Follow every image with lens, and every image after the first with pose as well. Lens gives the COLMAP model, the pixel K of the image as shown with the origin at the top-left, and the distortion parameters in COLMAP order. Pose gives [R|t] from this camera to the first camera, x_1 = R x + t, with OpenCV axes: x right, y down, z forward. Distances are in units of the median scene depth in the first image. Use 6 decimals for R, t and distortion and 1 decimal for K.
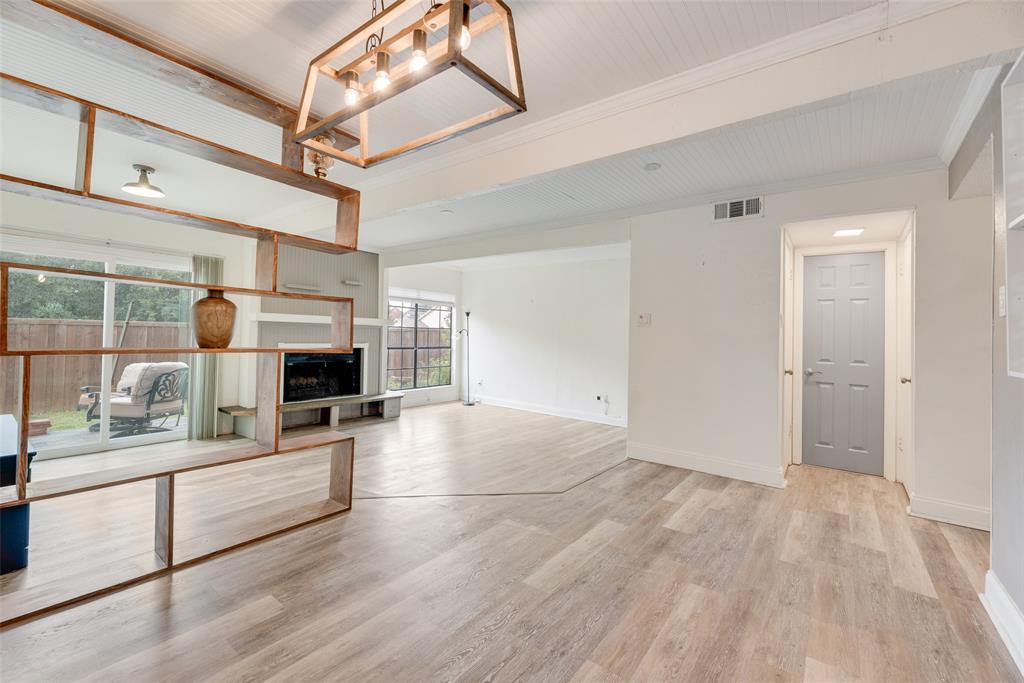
lens RADIAL K [[438.3, 0, 506.3], [0, 438.3, 331.5], [0, 0, 1]] dist [0.000545, 0.000003]
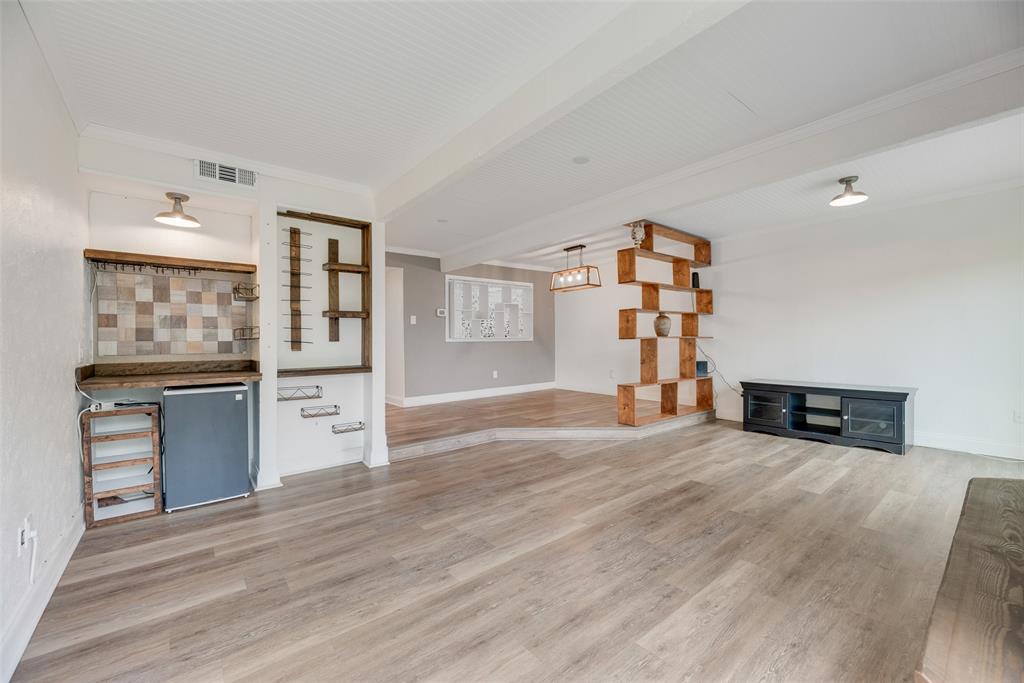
lens RADIAL K [[410.8, 0, 510.1], [0, 410.8, 345.8], [0, 0, 1]] dist [-0.001917, -0.000655]
pose [[-0.972664, -0.019203, 0.231420, -0.321747], [-0.018373, 0.999815, 0.005740, 0.079362], [-0.231488, 0.001331, -0.972837, 2.966220]]
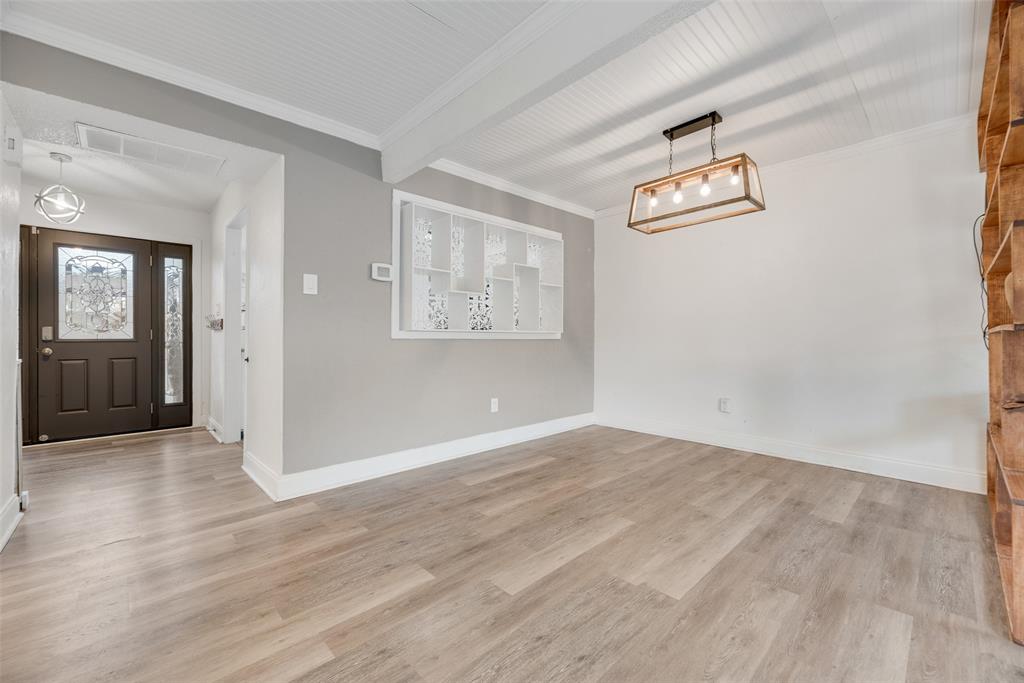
lens RADIAL K [[412.8, 0, 516.5], [0, 412.8, 339.8], [0, 0, 1]] dist [-0.000698, -0.000512]
pose [[-0.989144, -0.026147, 0.144607, 0.155099], [-0.028512, 0.999491, -0.014301, 0.088463], [-0.144159, -0.018269, -0.989386, 1.637934]]
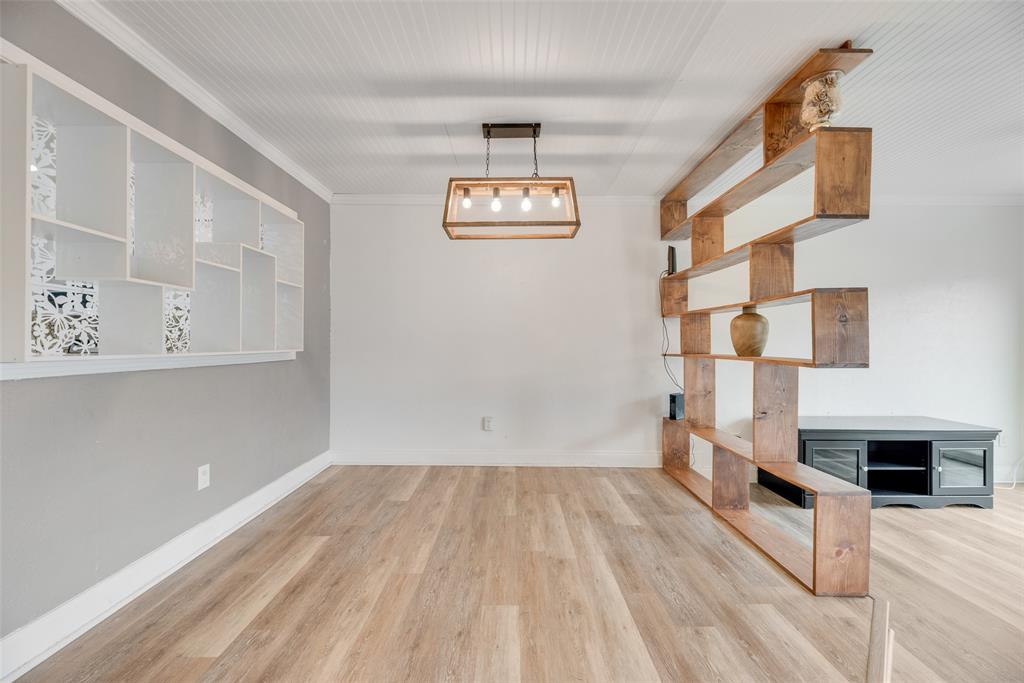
lens RADIAL K [[410.8, 0, 510.1], [0, 410.8, 345.8], [0, 0, 1]] dist [-0.001917, -0.000655]
pose [[-0.794285, -0.024662, -0.607045, 0.448529], [-0.013137, 0.999639, -0.023422, 0.037678], [0.607403, -0.010629, -0.794323, 1.290060]]
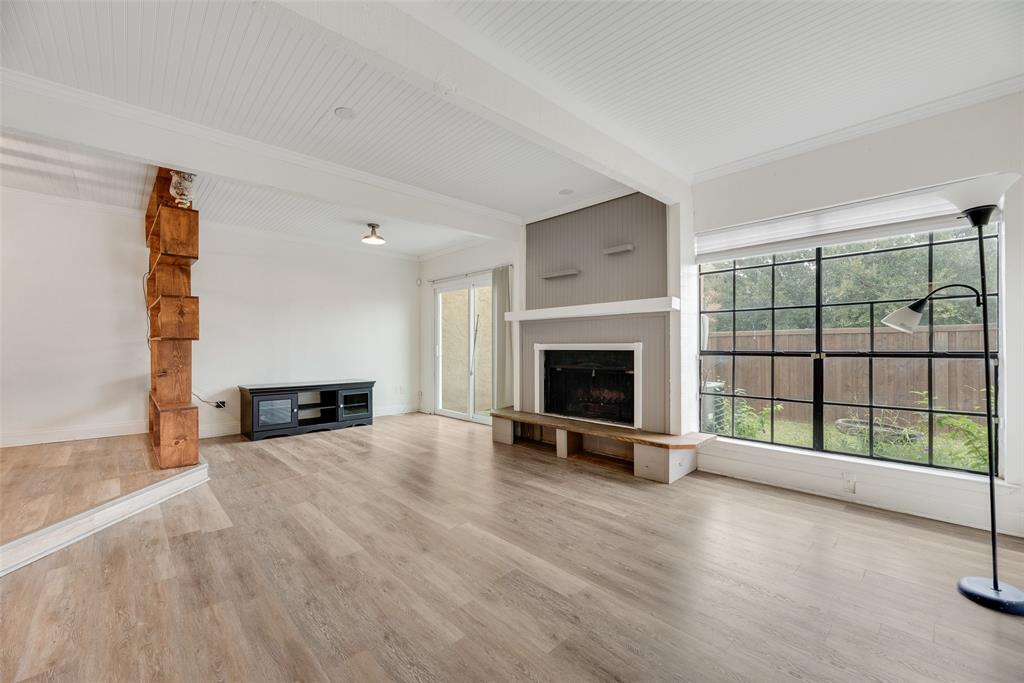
lens RADIAL K [[421.3, 0, 507.6], [0, 421.3, 344.8], [0, 0, 1]] dist [0.007415, 0.000043]
pose [[-0.156304, -0.028575, -0.987296, 0.692240], [0.008478, 0.999506, -0.030270, 0.111956], [0.987673, -0.013101, -0.155984, 2.247661]]
